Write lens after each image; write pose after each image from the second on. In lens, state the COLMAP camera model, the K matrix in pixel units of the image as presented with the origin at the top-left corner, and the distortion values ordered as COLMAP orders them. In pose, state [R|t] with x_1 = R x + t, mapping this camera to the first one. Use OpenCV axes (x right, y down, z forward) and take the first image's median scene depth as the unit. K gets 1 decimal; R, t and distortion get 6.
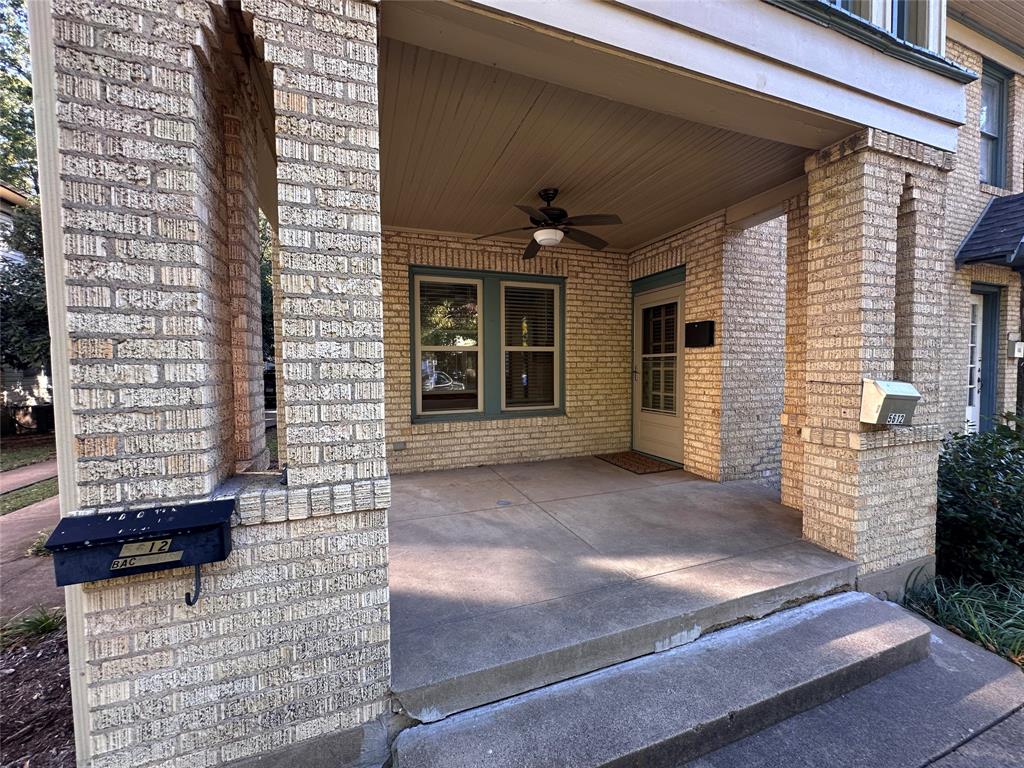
lens RADIAL K [[407.8, 0, 512.1], [0, 407.8, 384.4], [0, 0, 1]] dist [-0.002401, 0.000637]
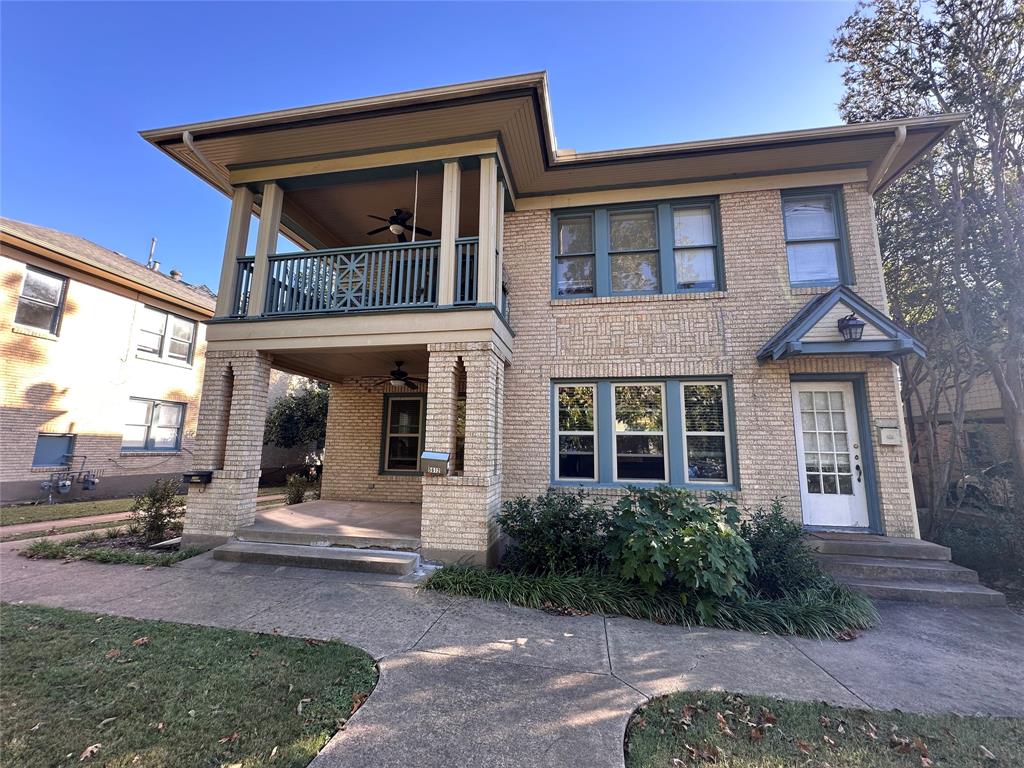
lens RADIAL K [[407.8, 0, 515.2], [0, 407.8, 384.7], [0, 0, 1]] dist [-0.002401, 0.000637]
pose [[0.861285, -0.060376, -0.504522, 1.681675], [-0.041515, 0.981235, -0.188295, 0.020500], [0.506423, 0.183121, 0.842616, -0.473104]]
